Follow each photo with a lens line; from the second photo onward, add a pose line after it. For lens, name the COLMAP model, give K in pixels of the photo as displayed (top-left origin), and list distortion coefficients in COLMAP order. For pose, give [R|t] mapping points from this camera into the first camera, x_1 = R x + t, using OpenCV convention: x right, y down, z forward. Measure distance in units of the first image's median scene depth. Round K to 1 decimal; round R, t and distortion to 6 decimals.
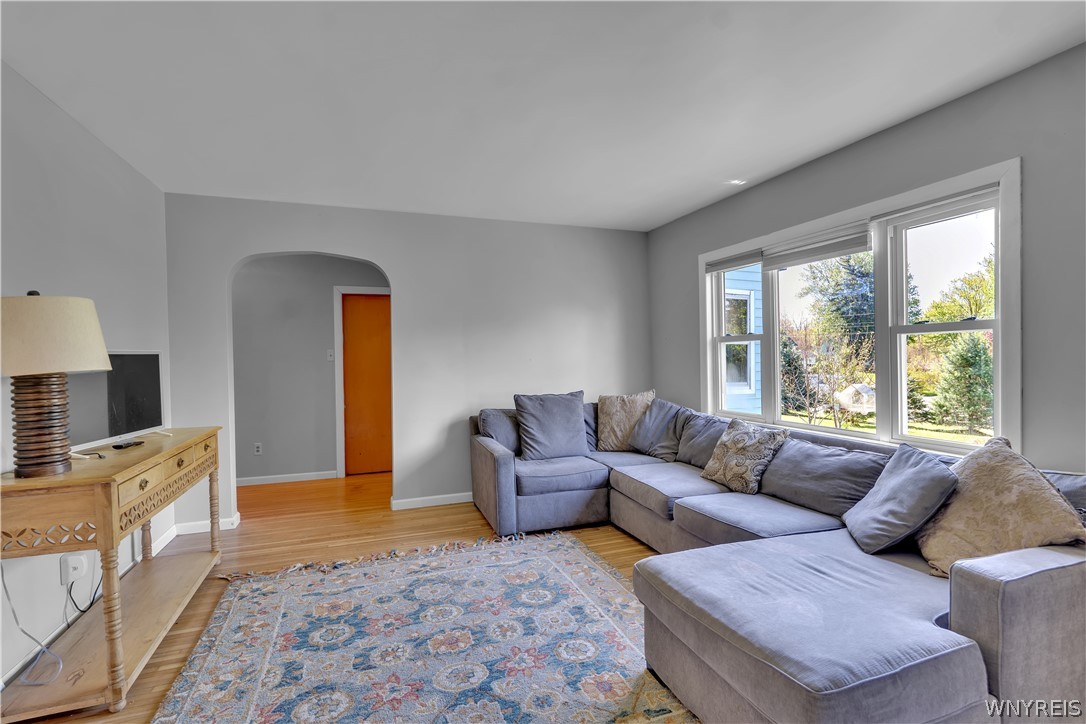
lens RADIAL K [[492.3, 0, 539.2], [0, 492.3, 362.0], [0, 0, 1]] dist [-0.002304, 0.002054]
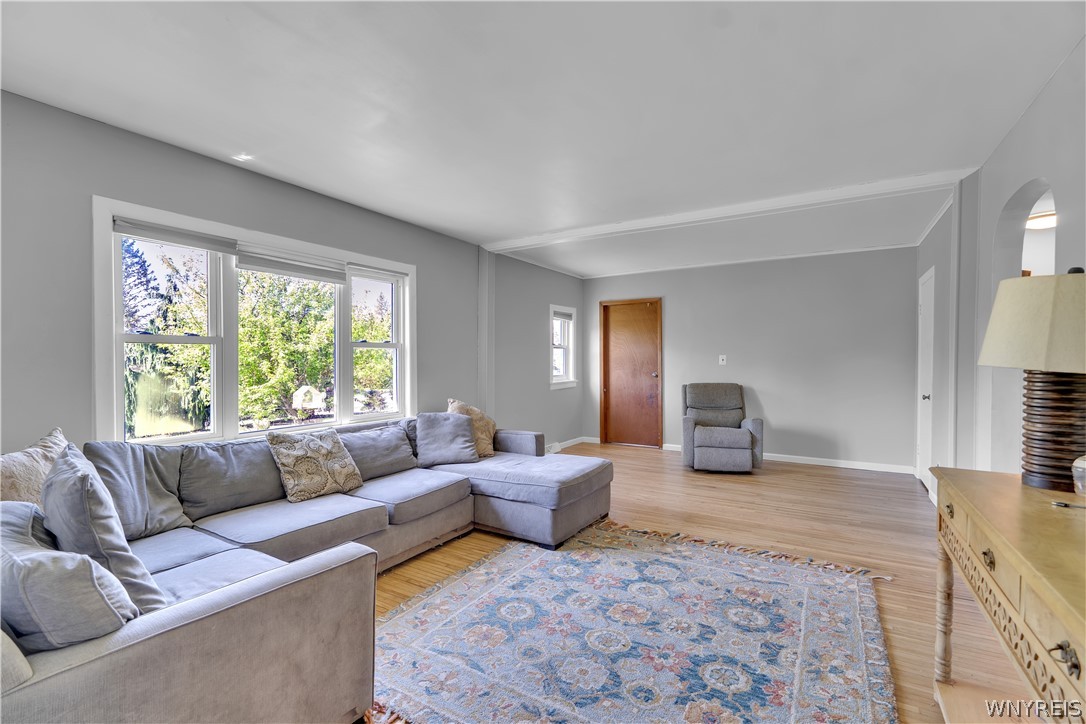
lens RADIAL K [[492.3, 0, 541.0], [0, 492.3, 361.8], [0, 0, 1]] dist [-0.002304, 0.002054]
pose [[-0.627936, 0.013417, 0.778149, -0.883680], [0.020628, 0.999787, -0.000592, -0.002677], [-0.777991, 0.015680, -0.628079, 1.758001]]
